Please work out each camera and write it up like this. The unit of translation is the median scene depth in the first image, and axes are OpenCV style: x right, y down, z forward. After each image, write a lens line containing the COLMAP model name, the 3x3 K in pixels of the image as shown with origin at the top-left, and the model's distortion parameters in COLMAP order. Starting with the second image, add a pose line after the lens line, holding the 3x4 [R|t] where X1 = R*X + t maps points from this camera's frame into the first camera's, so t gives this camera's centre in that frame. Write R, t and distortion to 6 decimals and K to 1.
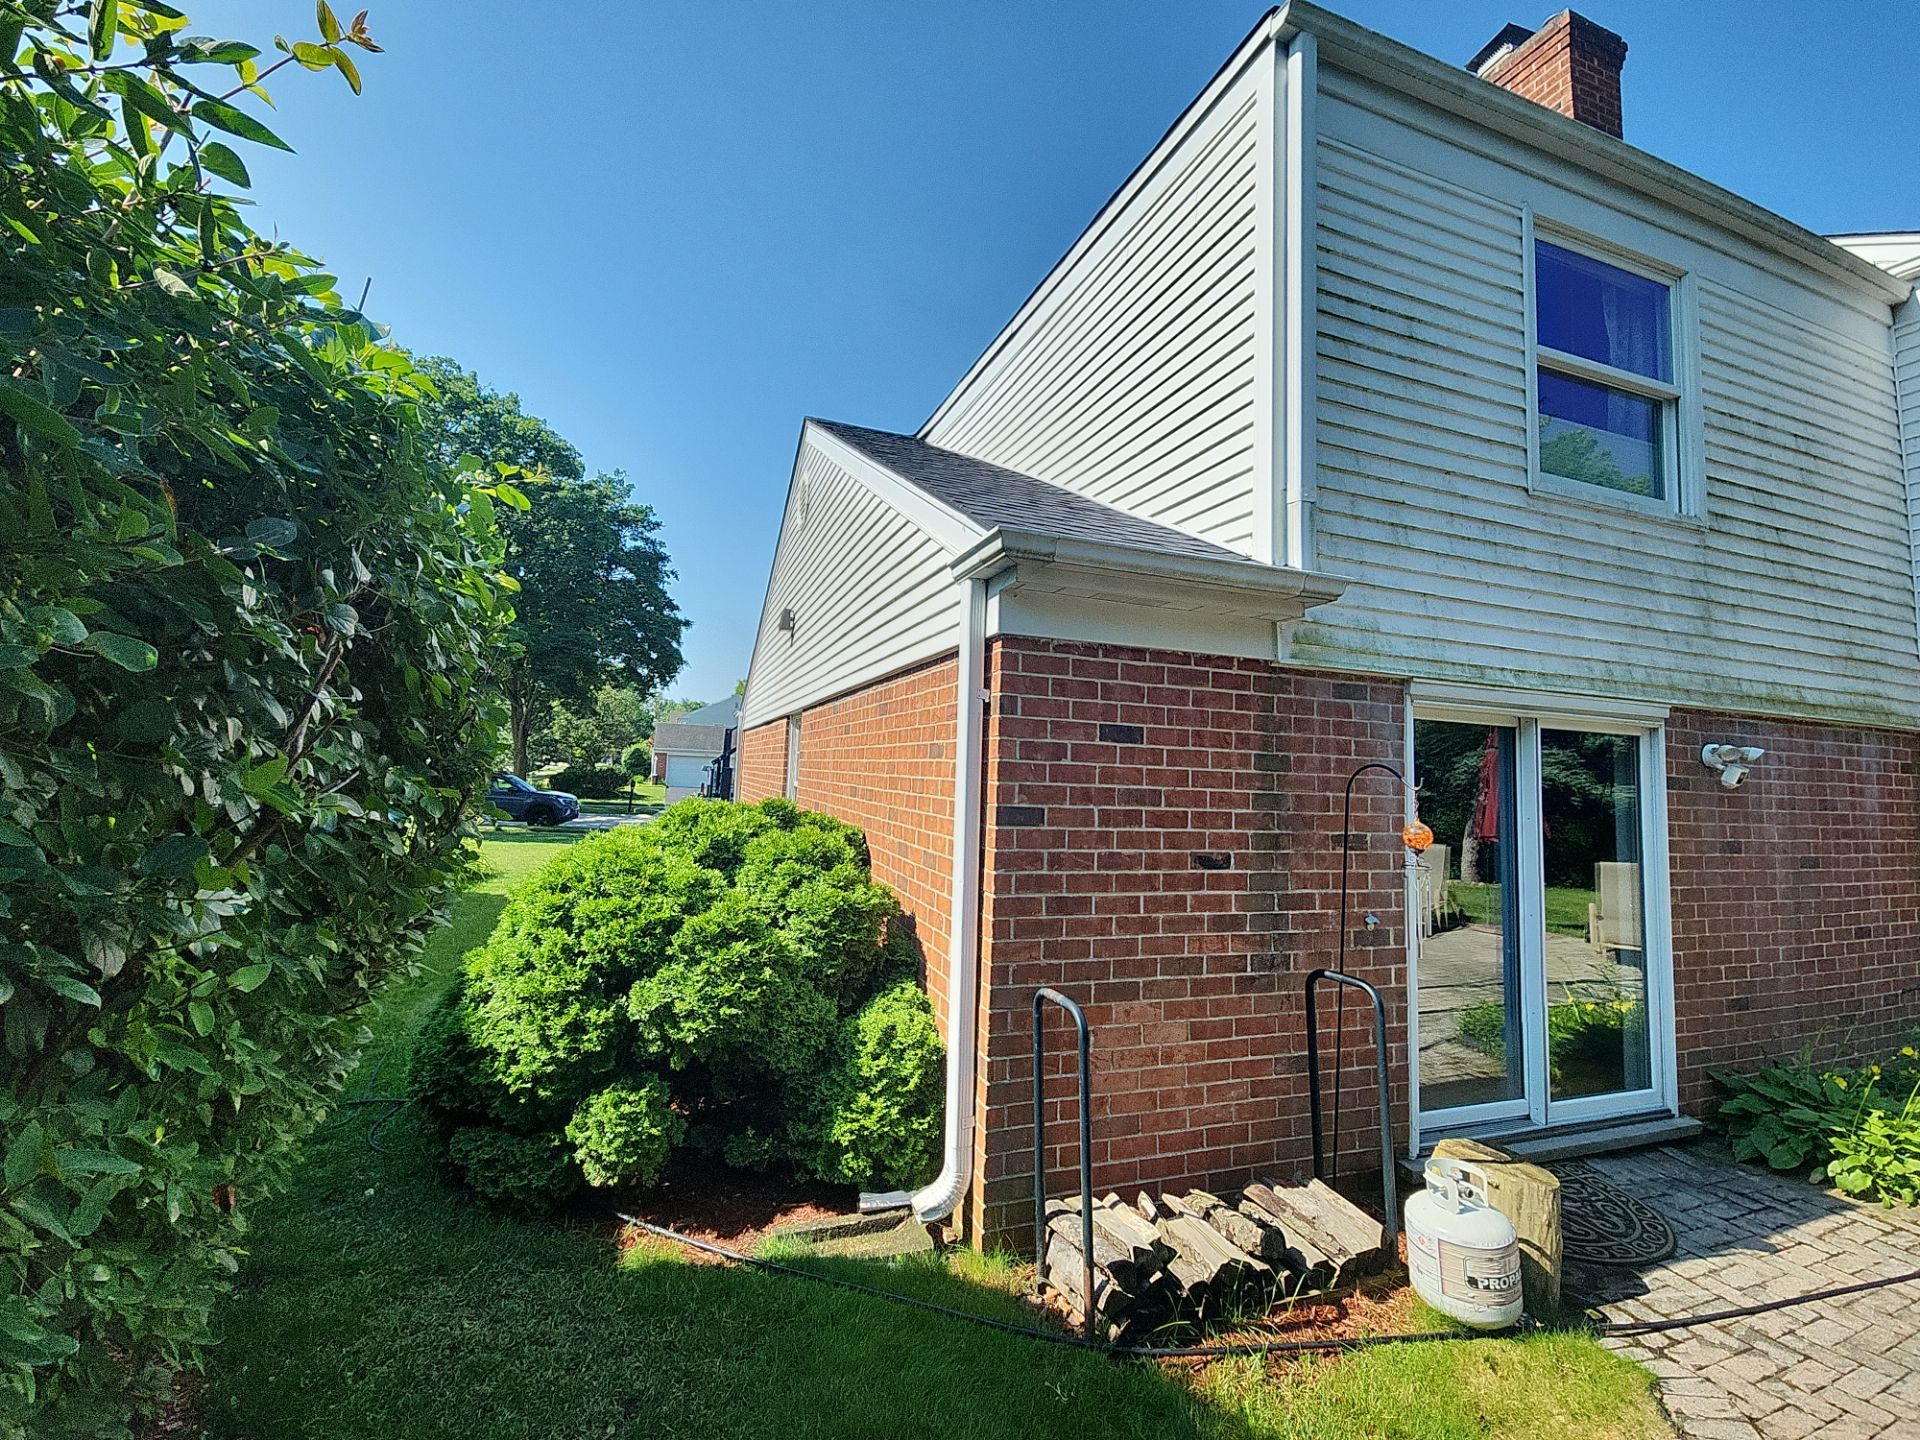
lens RADIAL K [[783.1, 0, 944.5], [0, 783.1, 700.3], [0, 0, 1]] dist [0.011684, -0.005094]
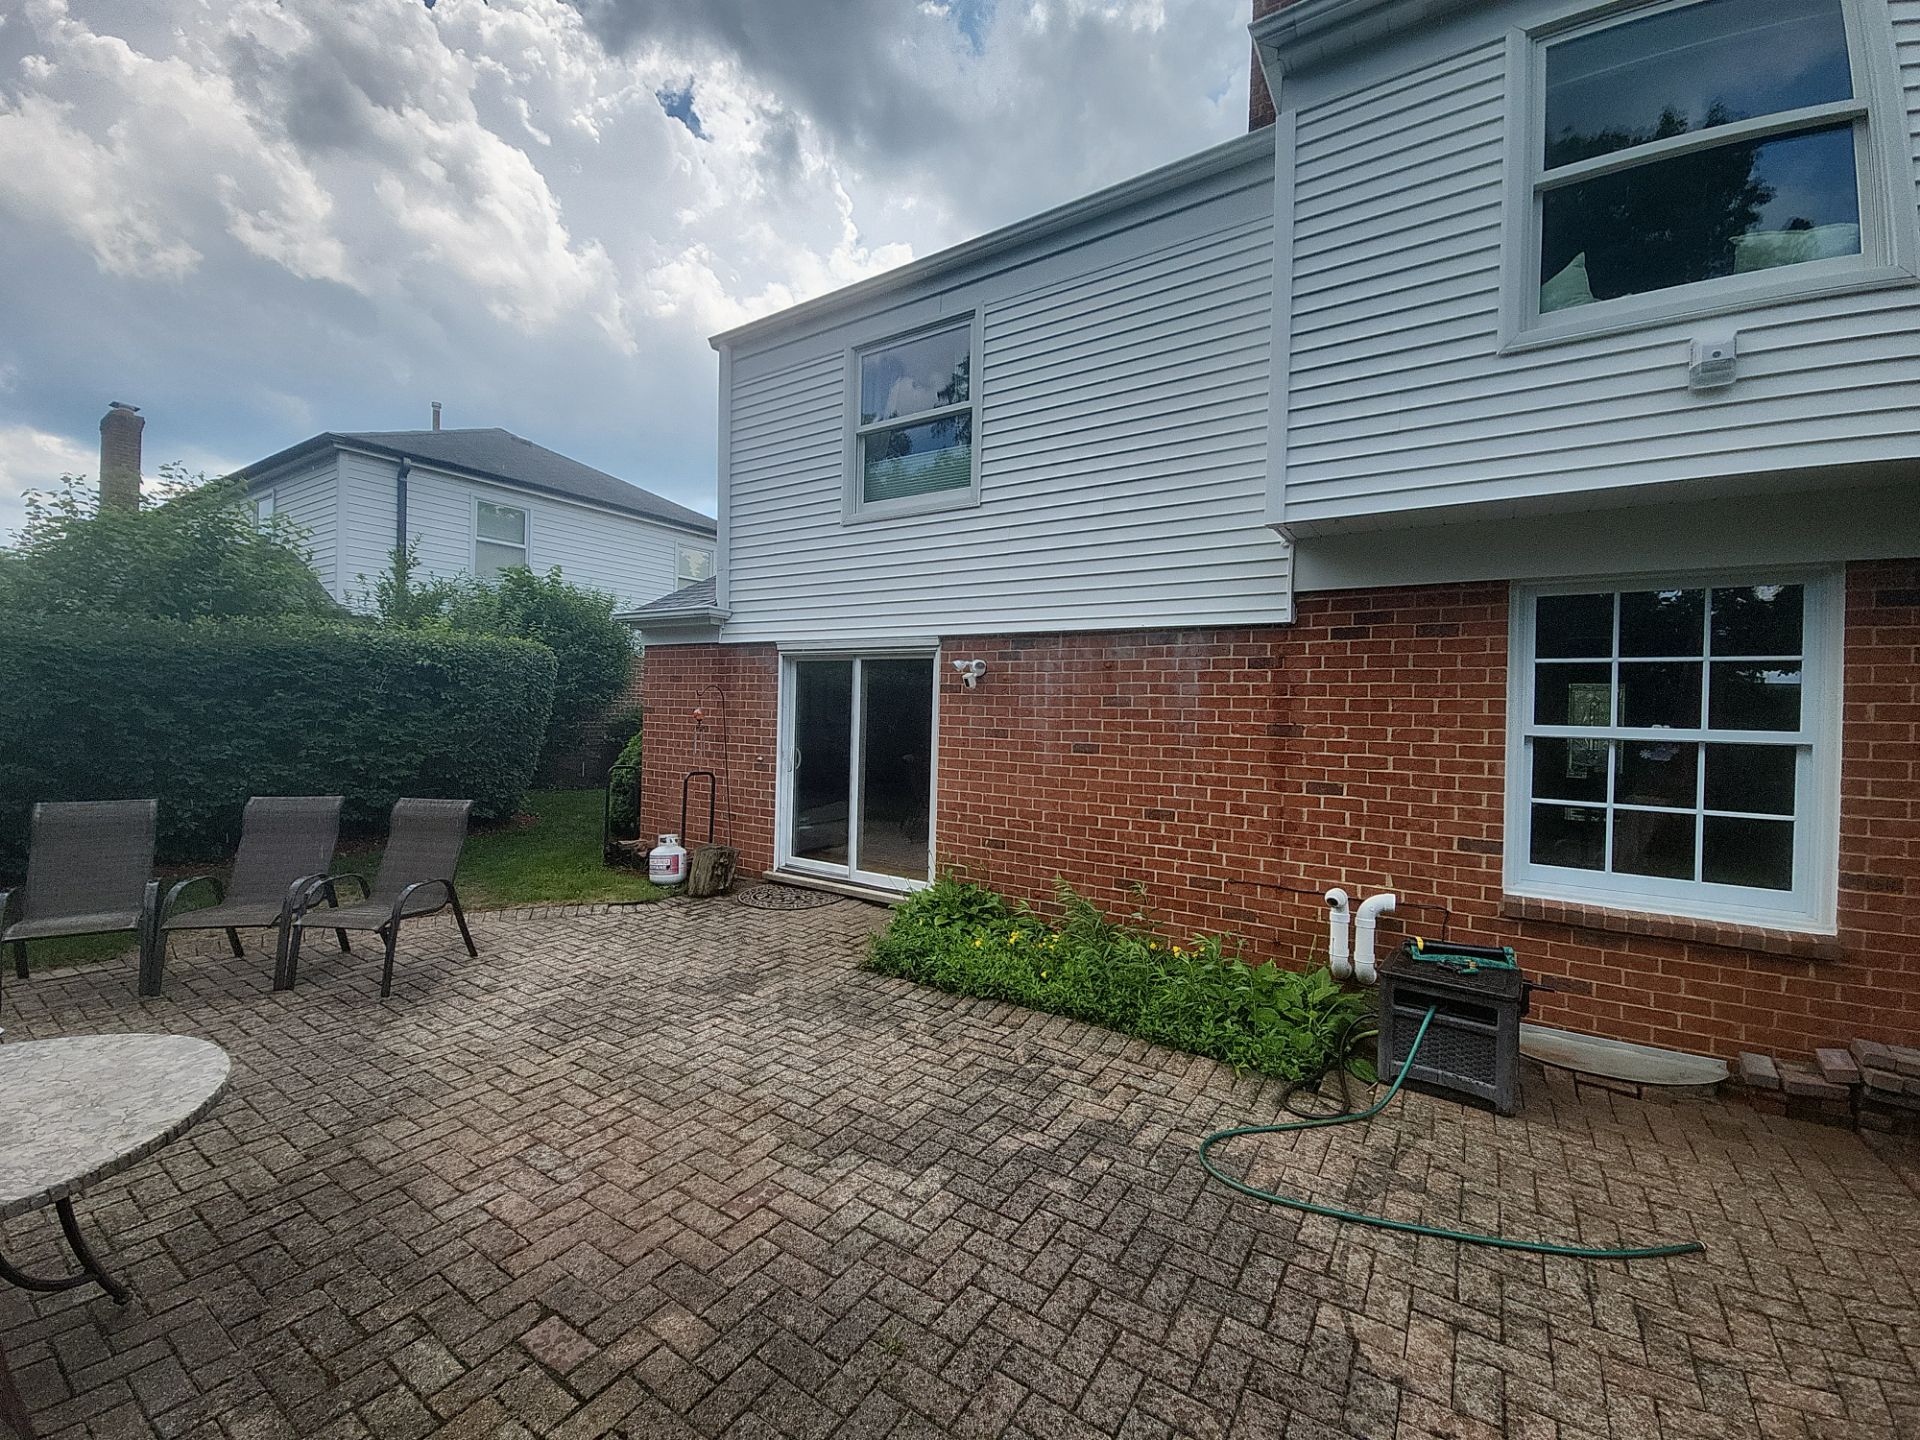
lens RADIAL K [[773.0, 0, 959.8], [0, 773.0, 708.5], [0, 0, 1]] dist [0.005958, -0.000165]
pose [[0.610800, -0.026828, -0.791330, 2.497856], [0.071182, 0.997239, 0.021134, 0.136092], [0.788578, -0.069237, 0.611024, 0.156501]]
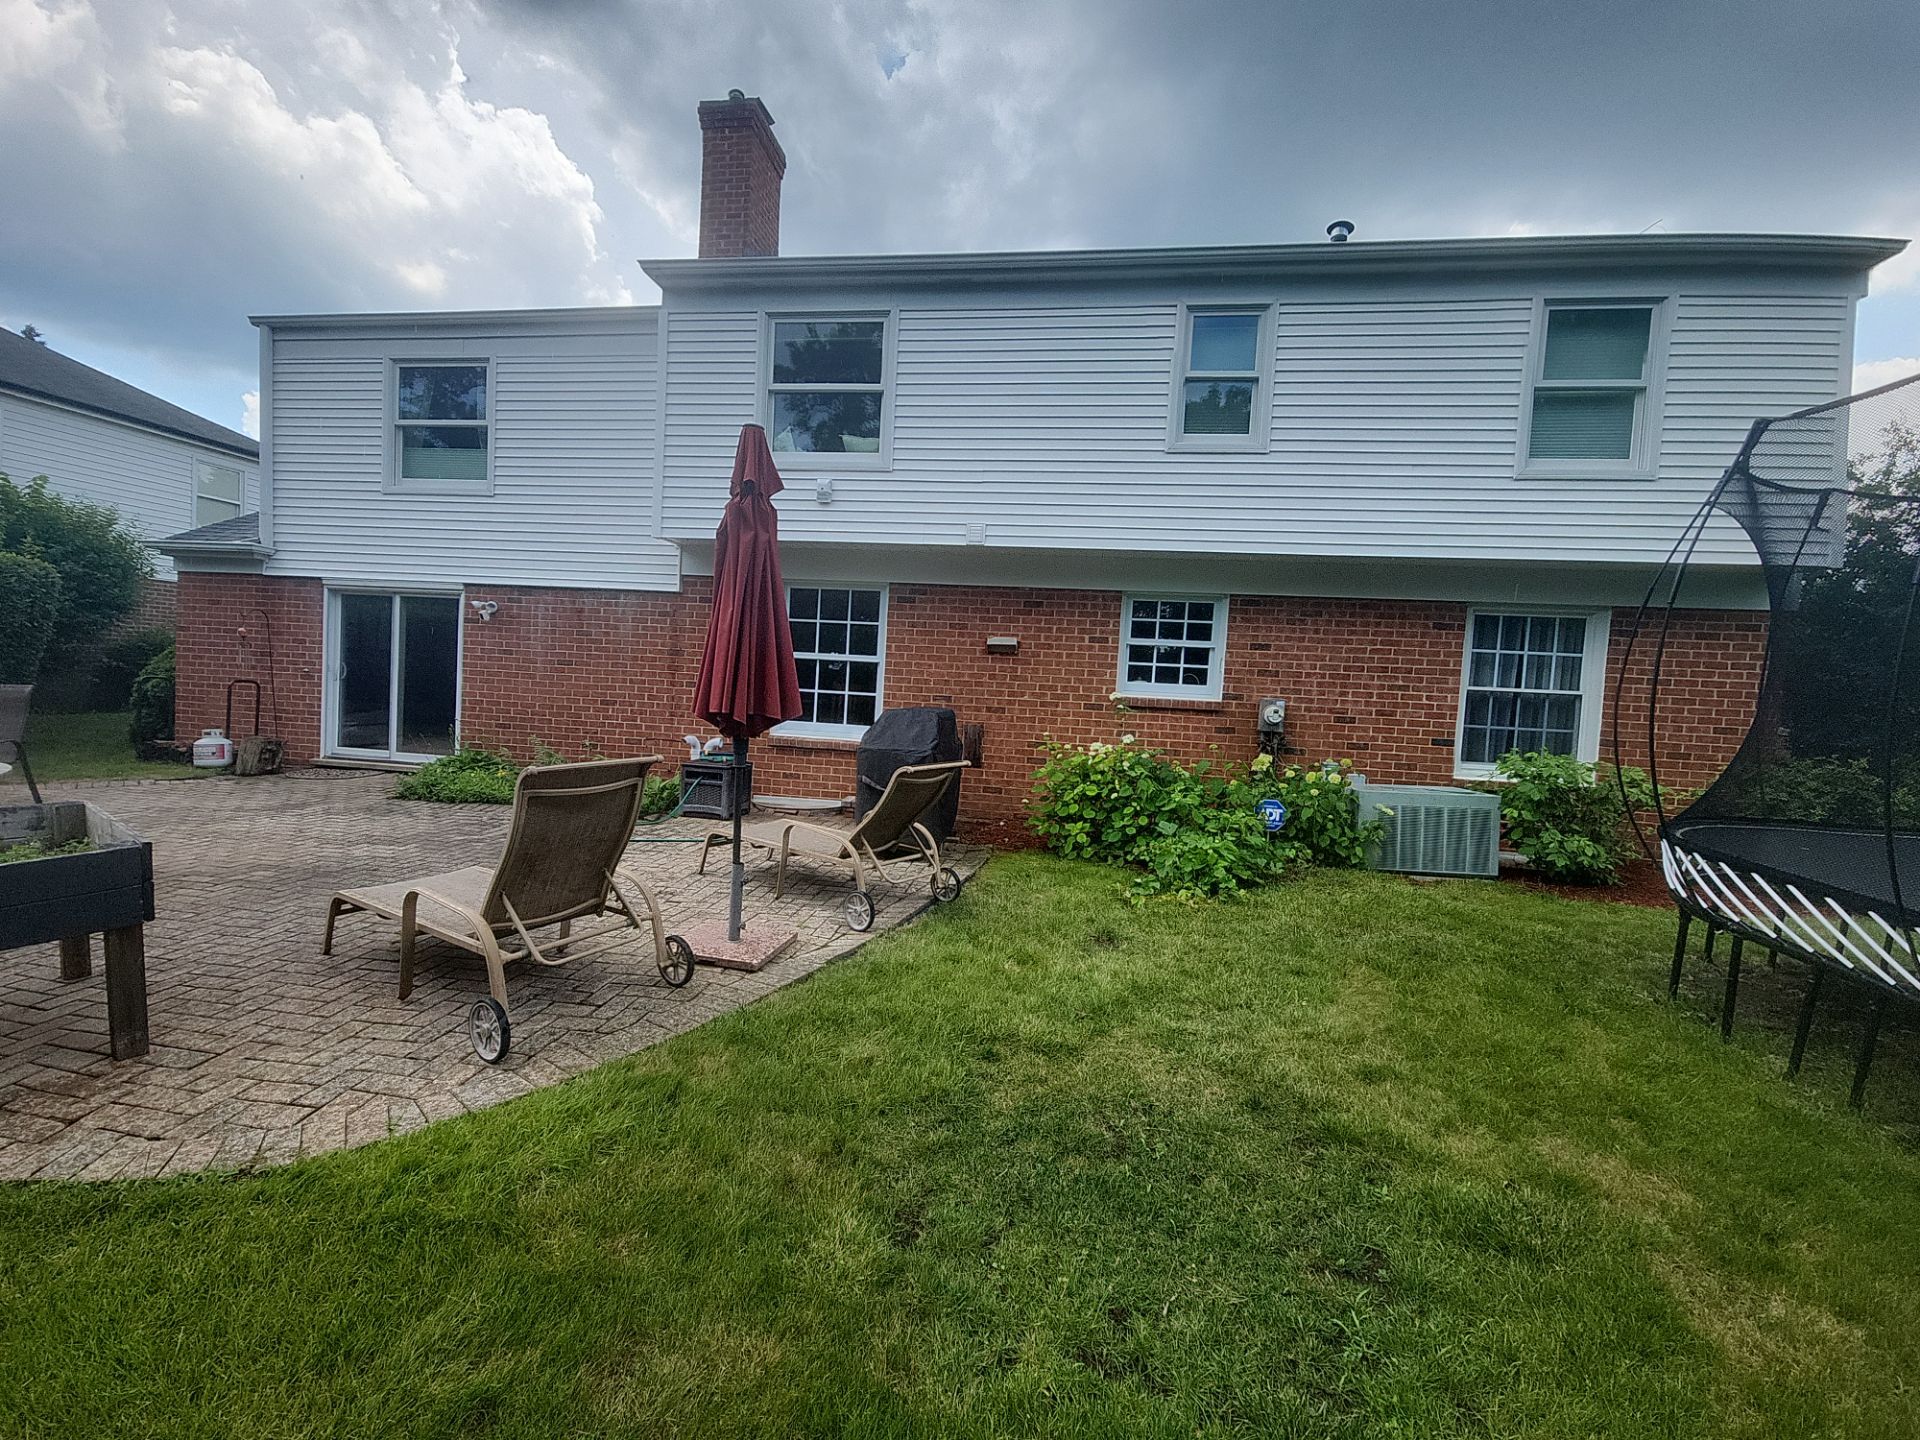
lens RADIAL K [[792.1, 0, 951.8], [0, 792.1, 716.8], [0, 0, 1]] dist [0.011933, -0.006429]
pose [[0.884311, 0.025191, -0.466217, 3.683930], [0.024092, 0.994751, 0.099447, 0.217534], [0.466276, -0.099174, 0.879063, -0.358748]]
